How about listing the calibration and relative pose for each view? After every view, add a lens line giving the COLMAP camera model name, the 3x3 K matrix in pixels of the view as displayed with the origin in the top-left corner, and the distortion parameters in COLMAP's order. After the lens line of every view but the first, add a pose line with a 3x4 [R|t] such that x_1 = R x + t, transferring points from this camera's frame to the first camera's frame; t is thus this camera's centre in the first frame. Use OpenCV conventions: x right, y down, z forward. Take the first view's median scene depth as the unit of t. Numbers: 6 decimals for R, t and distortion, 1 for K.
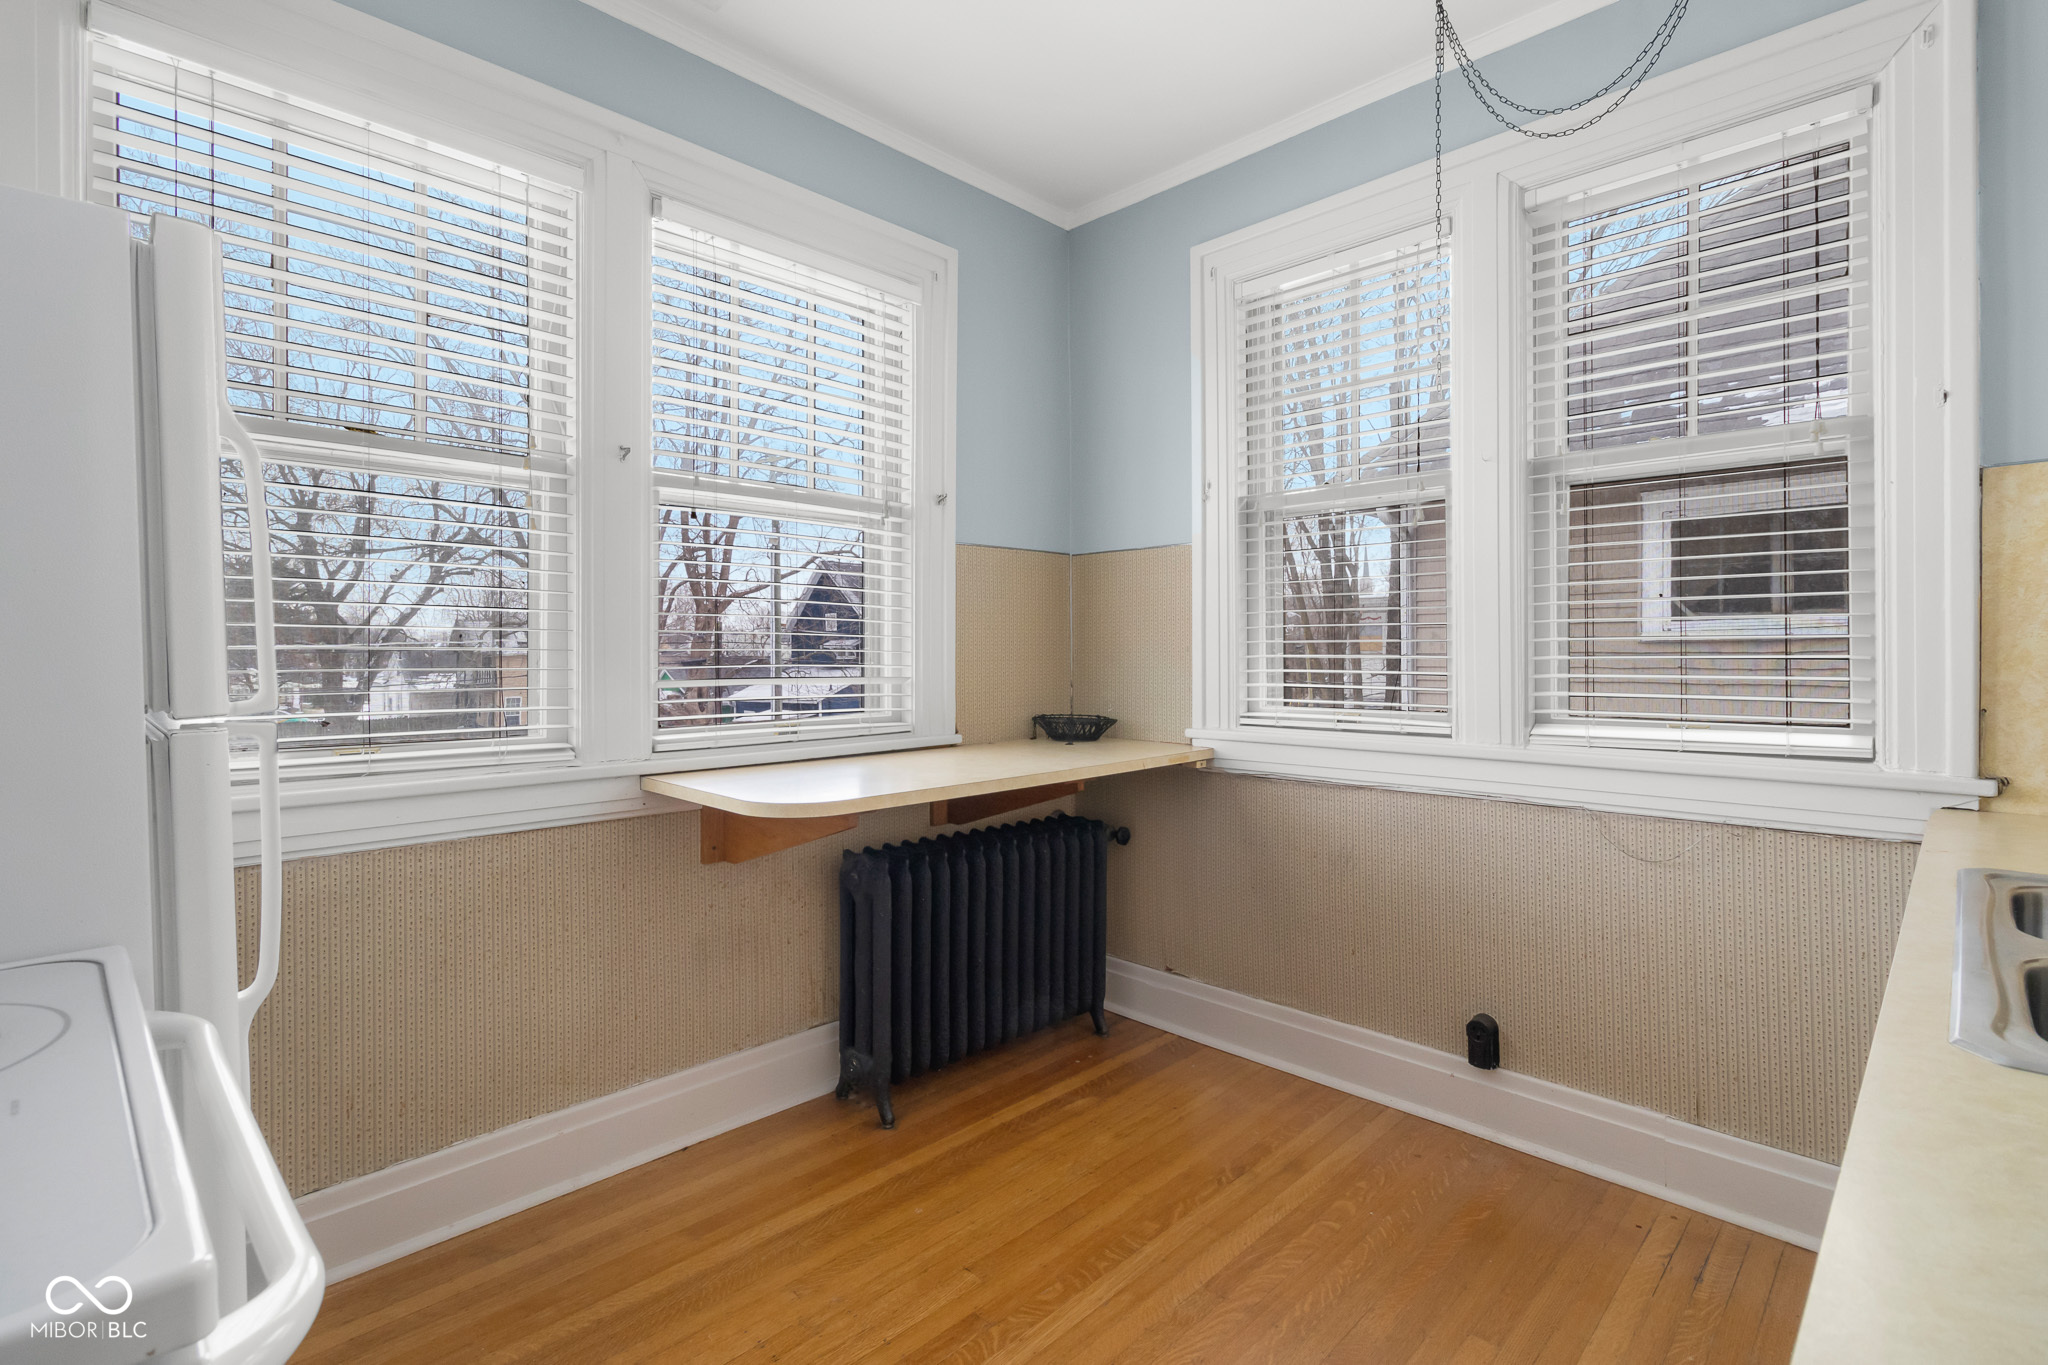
lens RADIAL K [[963.5, 0, 1025.1], [0, 963.5, 653.5], [0, 0, 1]] dist [0.006716, 0.000086]
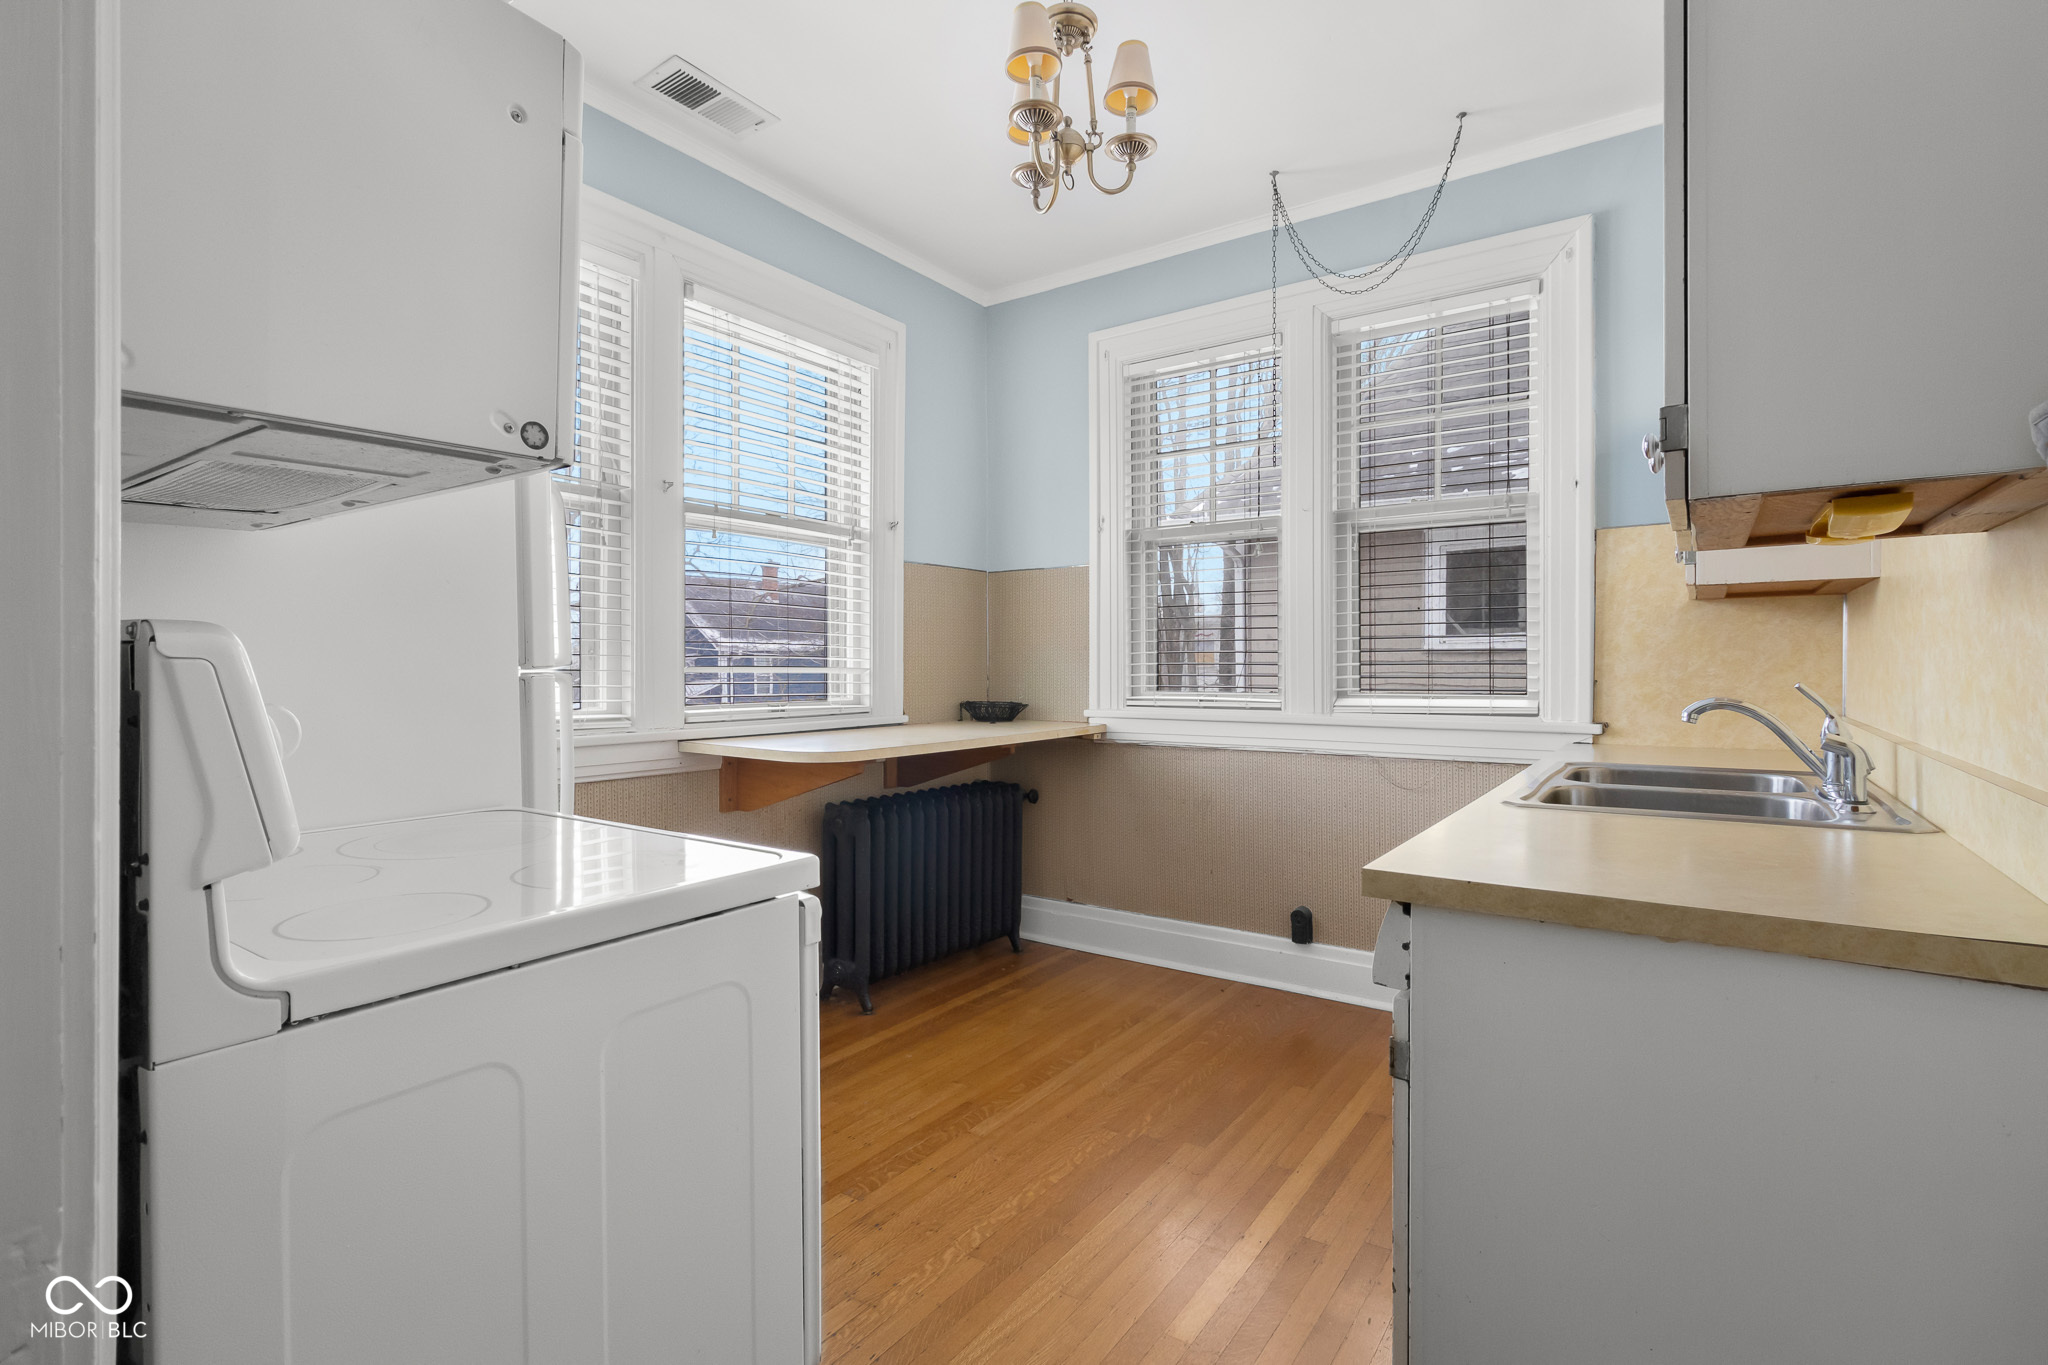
lens RADIAL K [[963.5, 0, 1023.3], [0, 963.5, 675.5], [0, 0, 1]] dist [0.006716, 0.000086]
pose [[0.986661, 0.000995, 0.162782, -0.149689], [-0.002040, 0.999978, 0.006251, 0.030348], [-0.162773, -0.006499, 0.986642, -0.307612]]
